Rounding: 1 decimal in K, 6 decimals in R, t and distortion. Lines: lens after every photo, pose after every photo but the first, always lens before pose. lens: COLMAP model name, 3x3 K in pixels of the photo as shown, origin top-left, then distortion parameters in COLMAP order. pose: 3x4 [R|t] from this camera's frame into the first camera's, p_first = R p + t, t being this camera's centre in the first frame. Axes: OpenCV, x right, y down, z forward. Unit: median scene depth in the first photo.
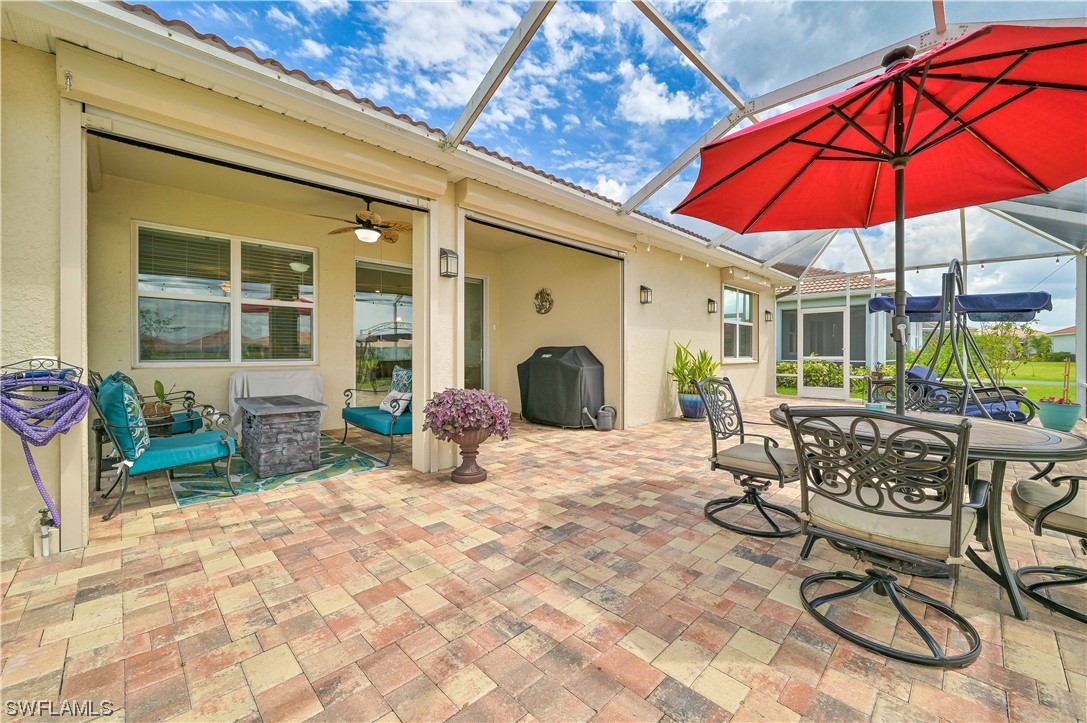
lens RADIAL K [[430.1, 0, 549.9], [0, 430.1, 353.7], [0, 0, 1]] dist [-0.001604, -0.000028]
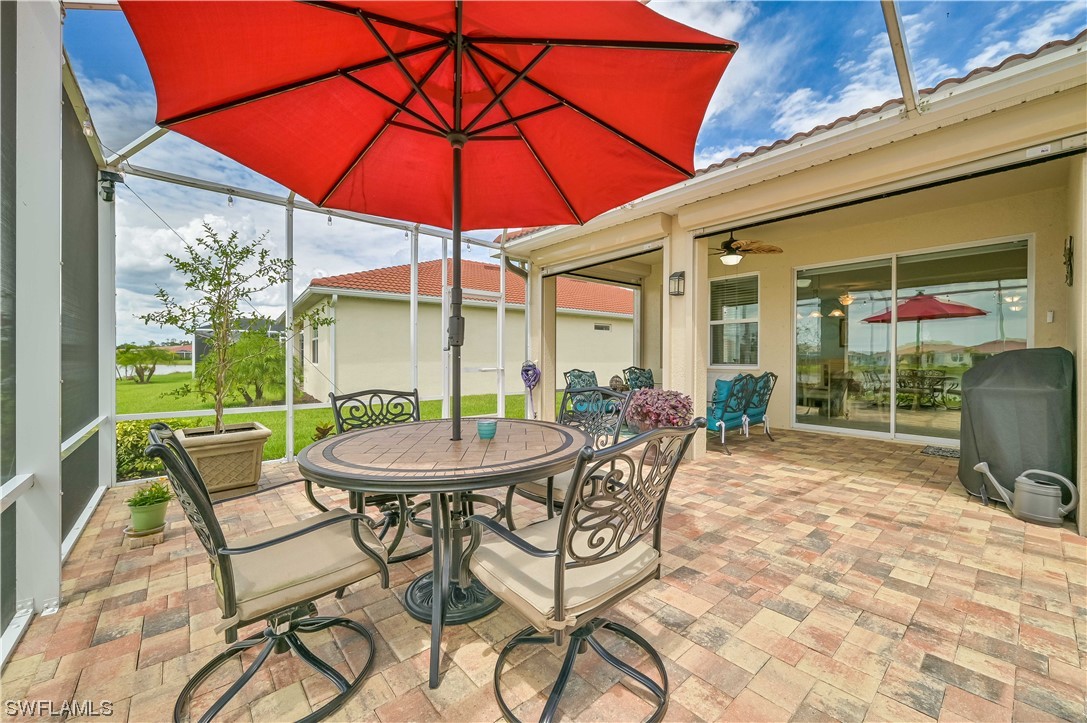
lens RADIAL K [[430.1, 0, 540.9], [0, 430.1, 360.2], [0, 0, 1]] dist [-0.001604, -0.000028]
pose [[-0.077072, 0.002086, -0.997023, 0.933990], [-0.006880, 0.999973, 0.002624, -0.000703], [0.997002, 0.007061, -0.077056, 0.688948]]
